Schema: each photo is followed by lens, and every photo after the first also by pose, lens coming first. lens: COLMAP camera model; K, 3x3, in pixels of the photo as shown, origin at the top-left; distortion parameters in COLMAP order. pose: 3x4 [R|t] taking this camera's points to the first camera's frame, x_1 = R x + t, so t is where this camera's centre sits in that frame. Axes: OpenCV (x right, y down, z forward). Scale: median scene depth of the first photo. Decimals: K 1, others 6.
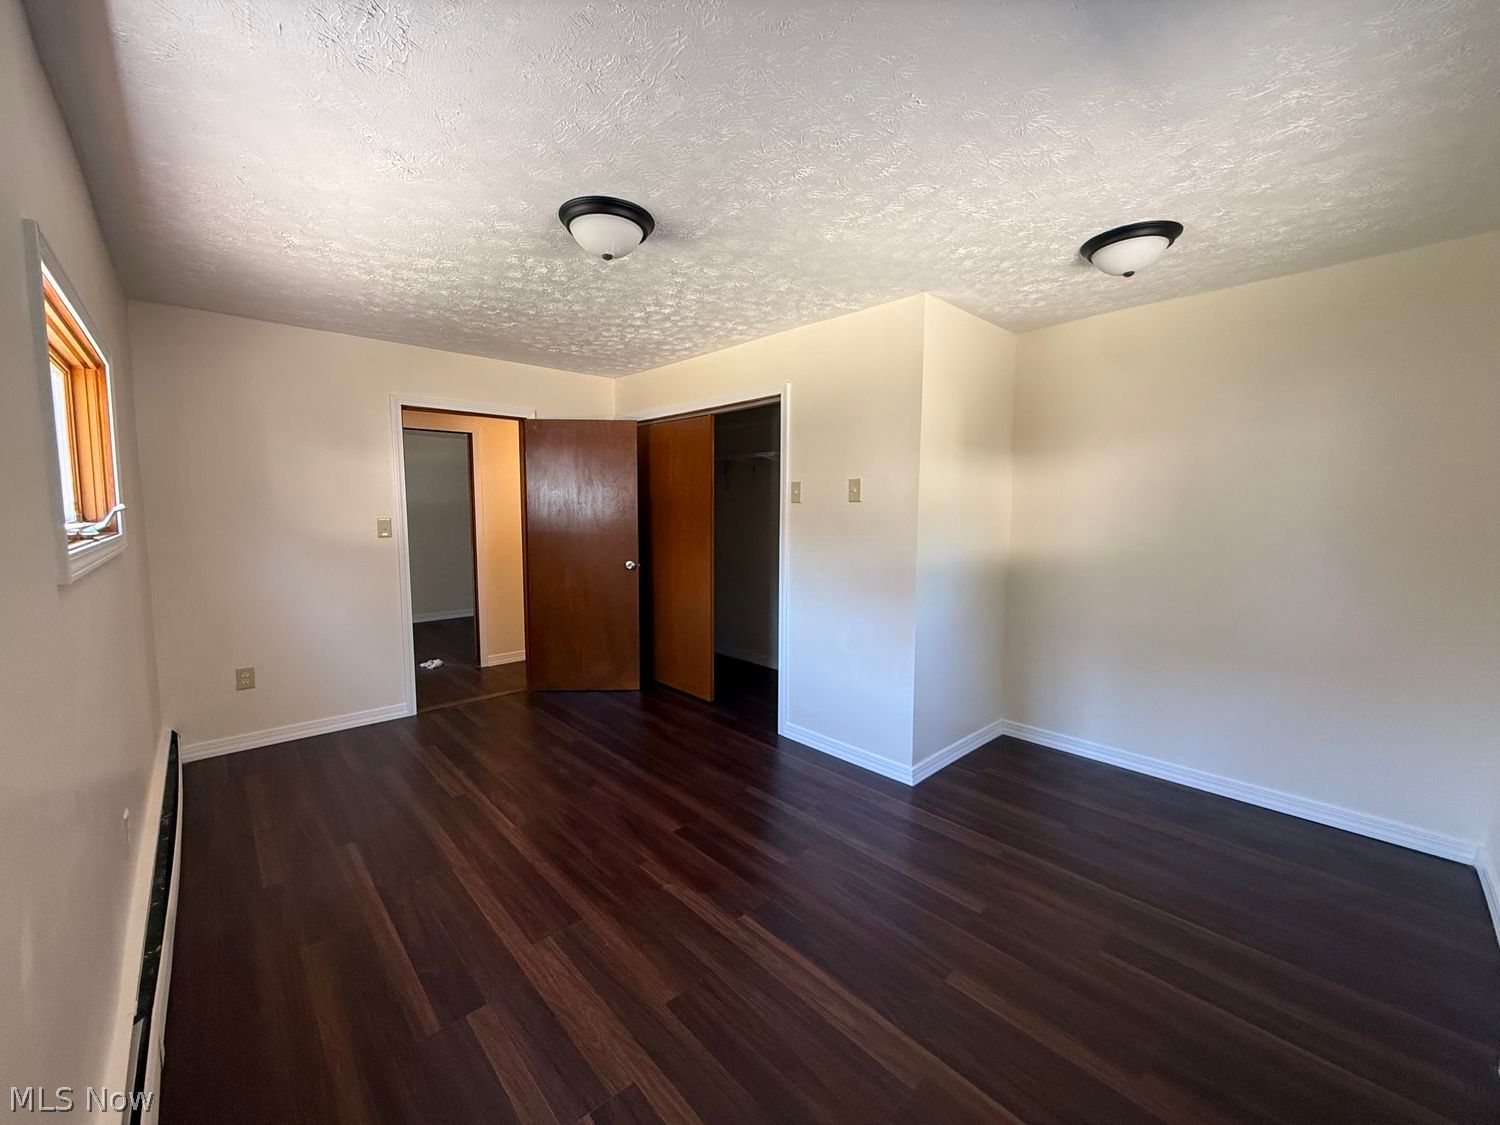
lens RADIAL K [[596.9, 0, 744.8], [0, 596.9, 563.7], [0, 0, 1]] dist [-0.002122, -0.000213]
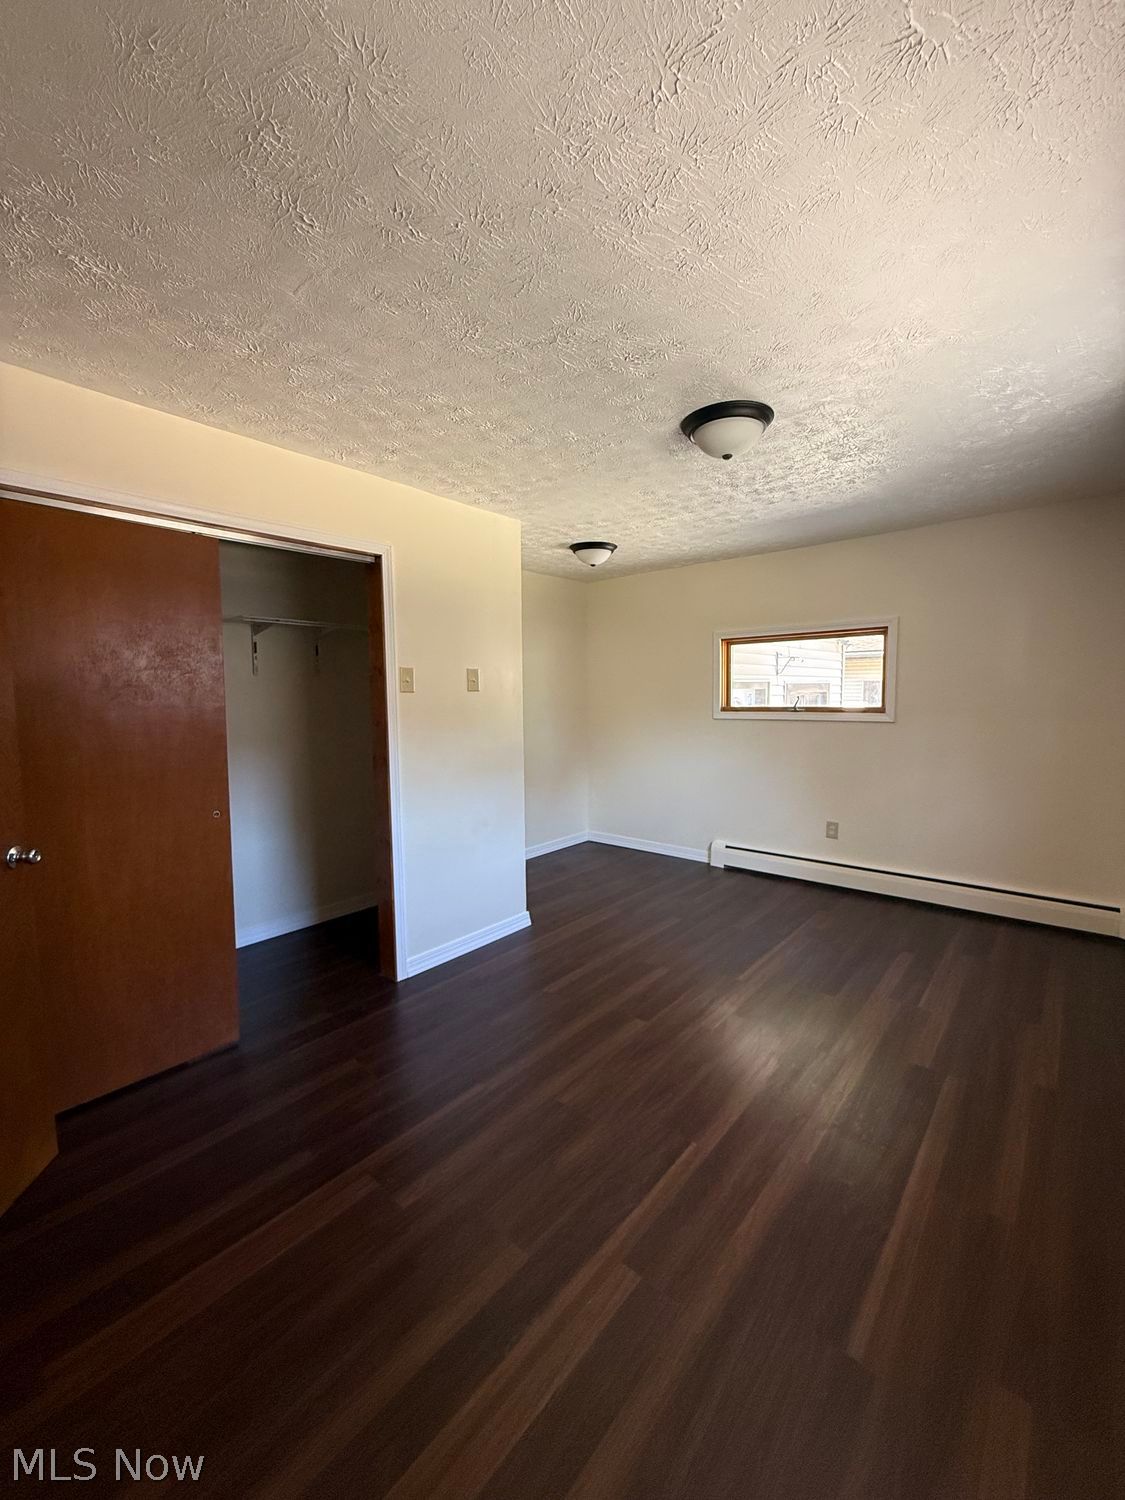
lens RADIAL K [[596.9, 0, 563.0], [0, 596.9, 747.6], [0, 0, 1]] dist [-0.002122, -0.000213]
pose [[-0.111057, -0.090362, 0.989697, -0.848764], [0.104155, 0.989315, 0.102015, -0.095987], [-0.988341, 0.114411, -0.100458, 0.962151]]
